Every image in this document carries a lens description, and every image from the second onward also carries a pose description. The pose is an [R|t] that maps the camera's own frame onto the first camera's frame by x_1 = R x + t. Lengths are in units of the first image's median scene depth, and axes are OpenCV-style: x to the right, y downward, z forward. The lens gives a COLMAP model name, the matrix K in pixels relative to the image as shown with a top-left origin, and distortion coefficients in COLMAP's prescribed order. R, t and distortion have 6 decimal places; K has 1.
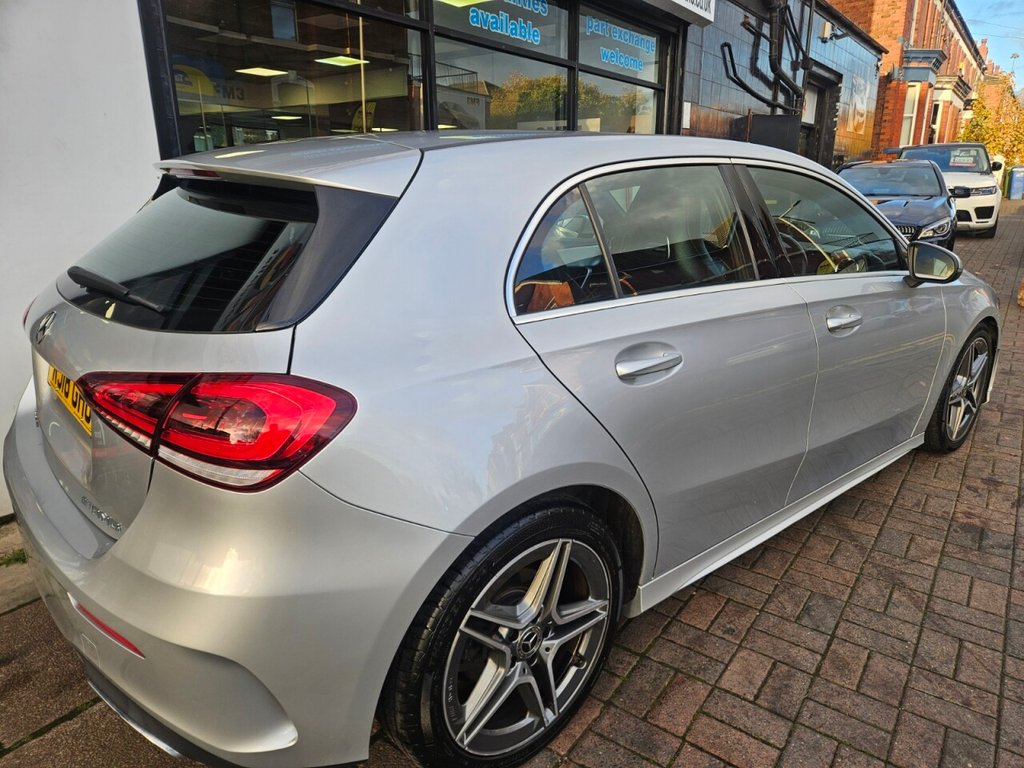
lens RADIAL K [[683.4, 0, 513.0], [0, 683.4, 378.1], [0, 0, 1]] dist [0.064373, -0.050034]
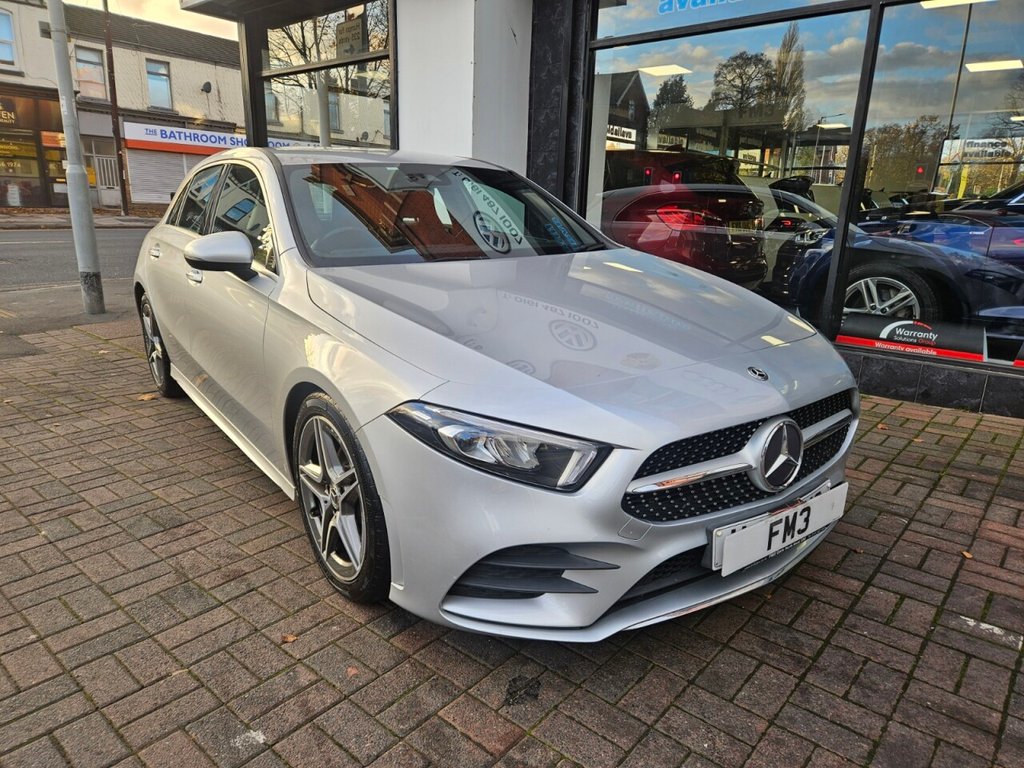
lens RADIAL K [[672.6, 0, 516.3], [0, 672.6, 388.8], [0, 0, 1]] dist [0.073525, -0.058373]
pose [[-0.074769, 0.265682, -0.961157, 1.533713], [-0.297289, 0.914087, 0.275797, -0.375849], [0.951856, 0.306362, 0.010639, 1.425981]]
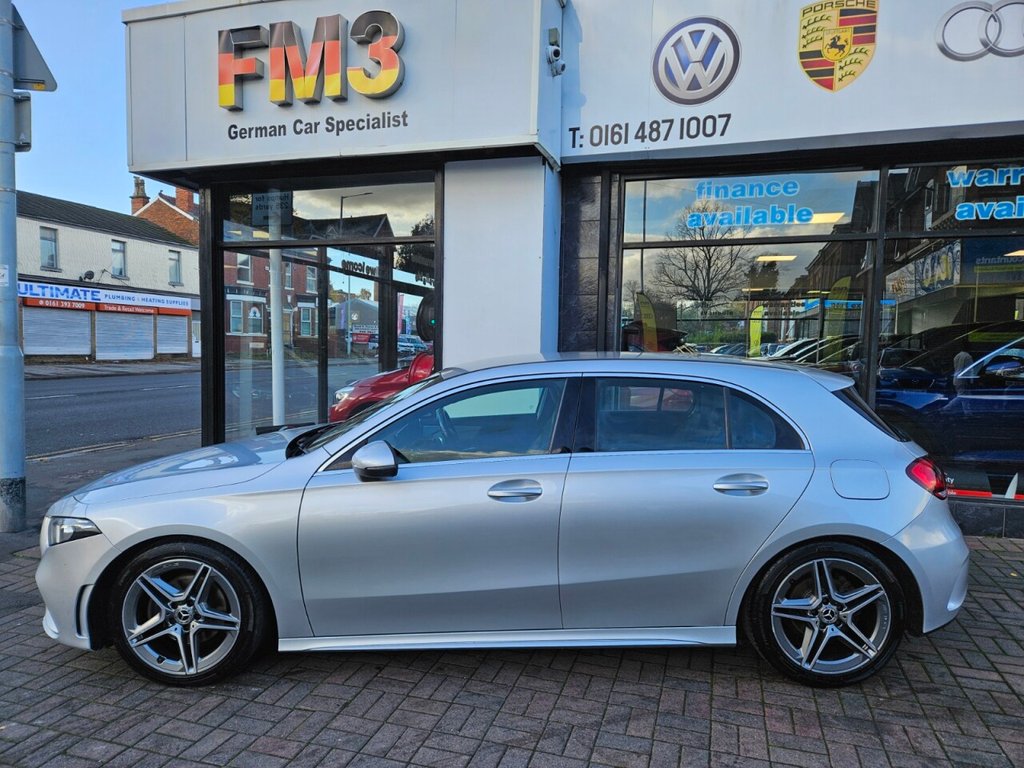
lens RADIAL K [[669.1, 0, 512.8], [0, 669.1, 389.4], [0, 0, 1]] dist [0.076554, -0.059154]
pose [[0.322325, 0.072330, -0.943862, 1.383880], [-0.274637, 0.961338, -0.020118, -0.194124], [0.905915, 0.265704, 0.329728, 0.385717]]
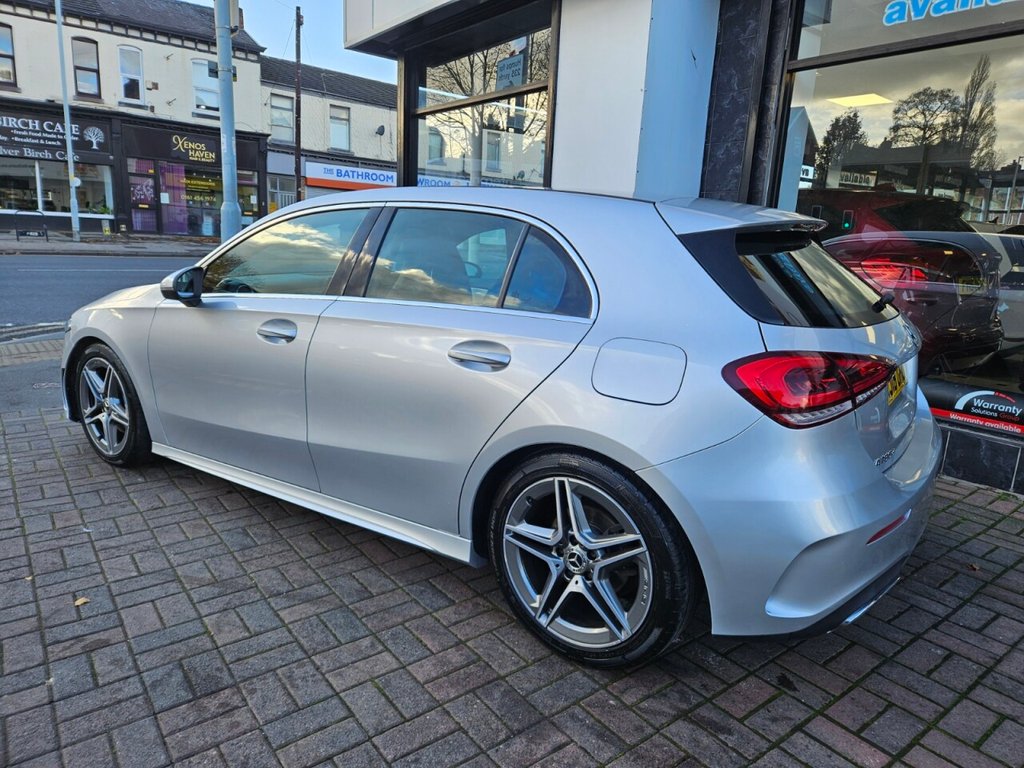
lens RADIAL K [[676.5, 0, 526.7], [0, 676.5, 375.4], [0, 0, 1]] dist [0.070096, -0.057090]
pose [[-0.269508, 0.188234, -0.944422, 1.210200], [-0.307335, 0.912613, 0.269598, -0.380071], [0.912639, 0.362913, -0.188105, 1.350686]]
